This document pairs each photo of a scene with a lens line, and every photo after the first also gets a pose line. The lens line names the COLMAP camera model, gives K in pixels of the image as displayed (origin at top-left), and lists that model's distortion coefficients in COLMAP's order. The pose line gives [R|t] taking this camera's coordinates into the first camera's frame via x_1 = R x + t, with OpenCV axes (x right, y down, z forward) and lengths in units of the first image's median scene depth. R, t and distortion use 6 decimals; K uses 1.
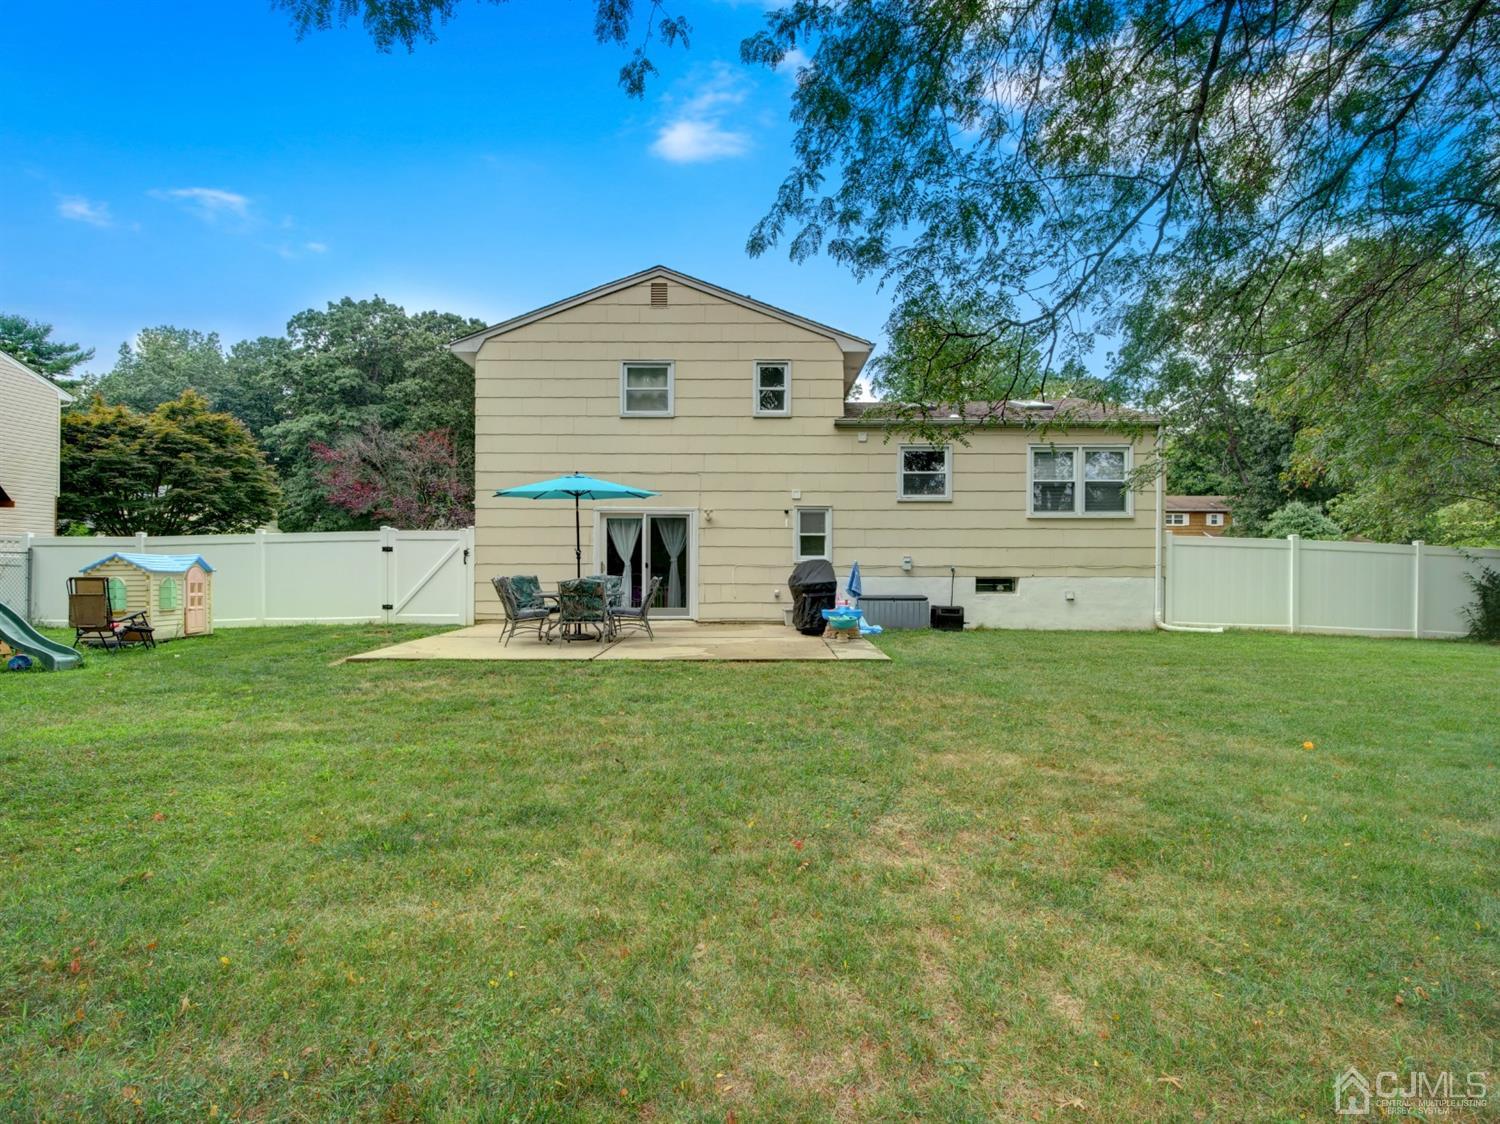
lens RADIAL K [[698.7, 0, 745.3], [0, 698.7, 566.7], [0, 0, 1]] dist [-0.006974, -0.000093]
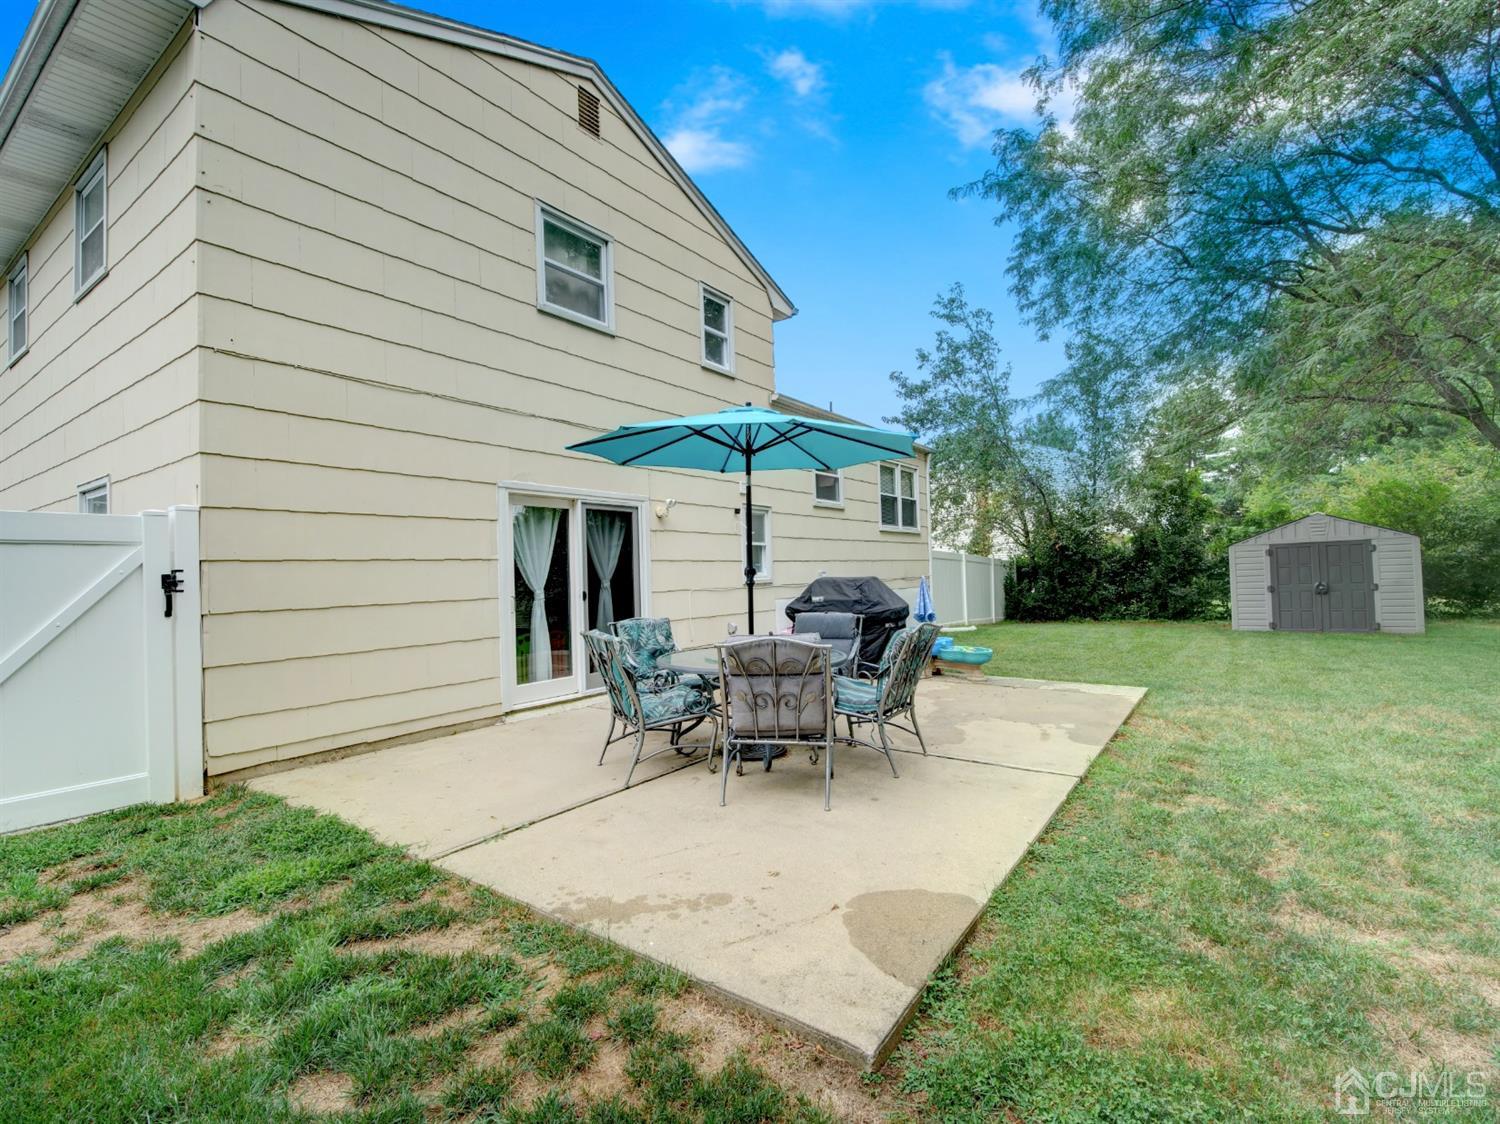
lens RADIAL K [[698.7, 0, 745.3], [0, 698.7, 566.7], [0, 0, 1]] dist [-0.006974, -0.000093]
pose [[0.590087, -0.010448, 0.807272, -0.502523], [0.035517, 0.999284, -0.013028, -0.013248], [-0.806558, 0.036359, 0.590036, 0.579774]]
